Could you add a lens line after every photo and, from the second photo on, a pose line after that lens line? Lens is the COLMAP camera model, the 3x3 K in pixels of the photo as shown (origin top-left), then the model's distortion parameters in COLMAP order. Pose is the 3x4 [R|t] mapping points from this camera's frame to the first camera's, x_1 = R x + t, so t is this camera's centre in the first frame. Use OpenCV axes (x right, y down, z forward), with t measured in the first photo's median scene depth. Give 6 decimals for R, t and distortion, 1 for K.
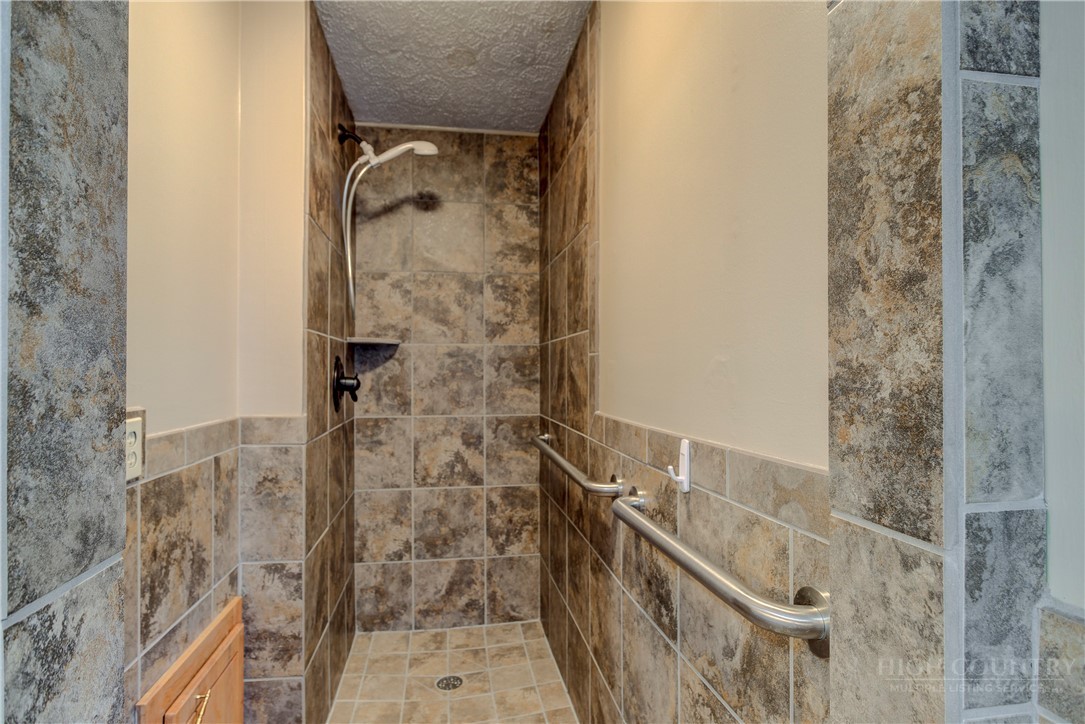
lens RADIAL K [[553.0, 0, 538.7], [0, 553.0, 359.1], [0, 0, 1]] dist [-0.003010, 0.000072]
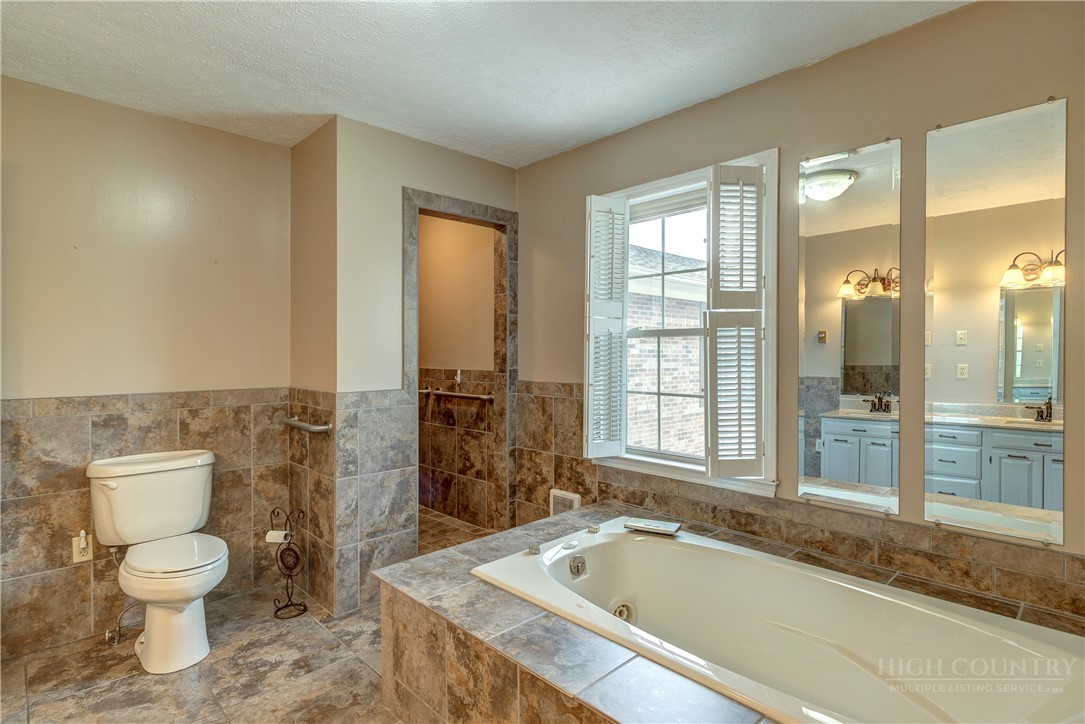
lens RADIAL K [[553.0, 0, 540.4], [0, 553.0, 361.1], [0, 0, 1]] dist [-0.003010, 0.000072]
pose [[0.823711, -0.000092, 0.567010, -2.977724], [-0.006799, 0.999926, 0.010039, 0.068226], [-0.566969, -0.012125, 0.823650, -5.132111]]
